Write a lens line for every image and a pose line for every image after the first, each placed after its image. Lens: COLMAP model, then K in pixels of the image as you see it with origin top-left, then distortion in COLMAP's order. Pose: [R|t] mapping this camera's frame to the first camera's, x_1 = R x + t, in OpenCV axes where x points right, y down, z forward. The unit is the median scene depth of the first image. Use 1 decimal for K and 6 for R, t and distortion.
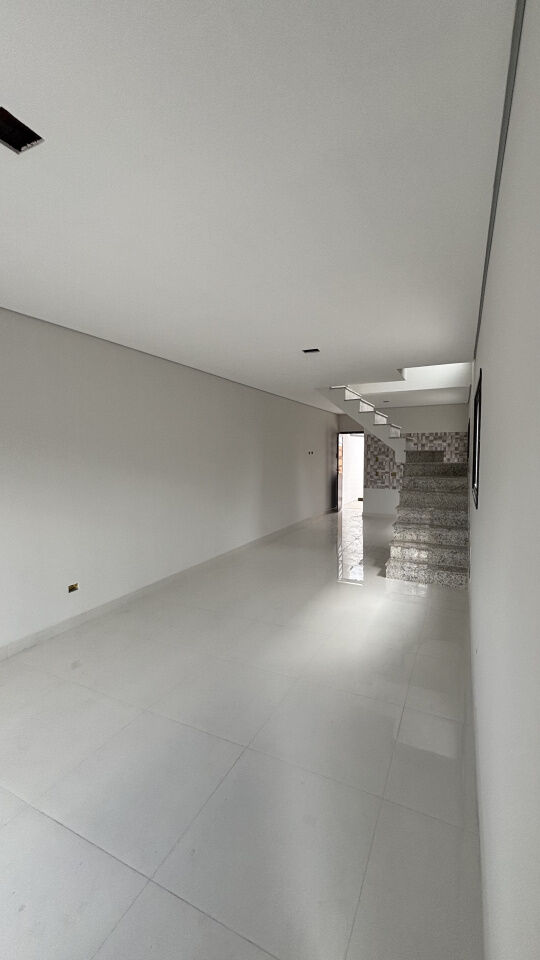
lens RADIAL K [[386.2, 0, 265.7], [0, 386.2, 481.5], [0, 0, 1]] dist [-0.002398, -0.000680]
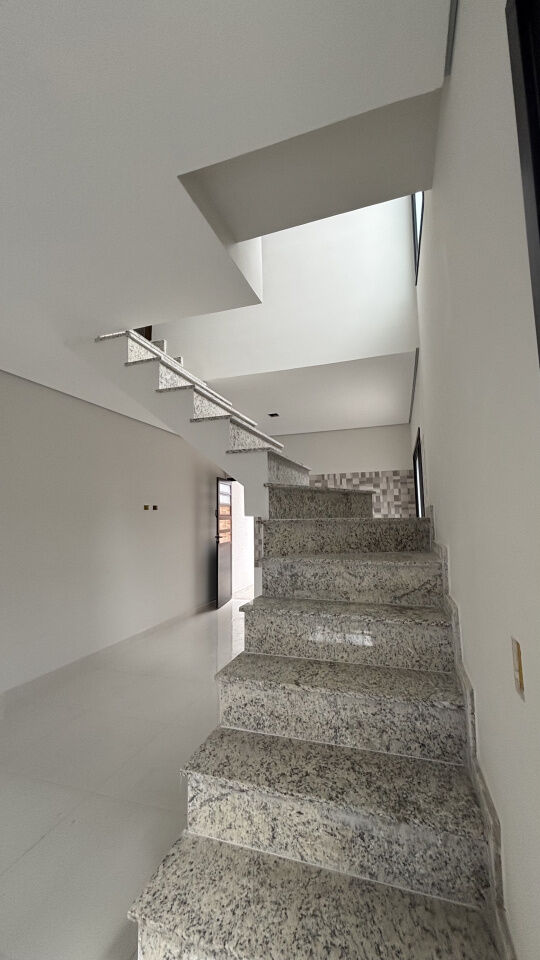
lens RADIAL K [[386.2, 0, 274.5], [0, 386.2, 477.5], [0, 0, 1]] dist [-0.002398, -0.000680]
pose [[0.987678, 0.006359, 0.156372, 0.210833], [0.021852, 0.983783, -0.178025, -0.014618], [-0.154968, 0.179249, 0.971522, 0.436259]]
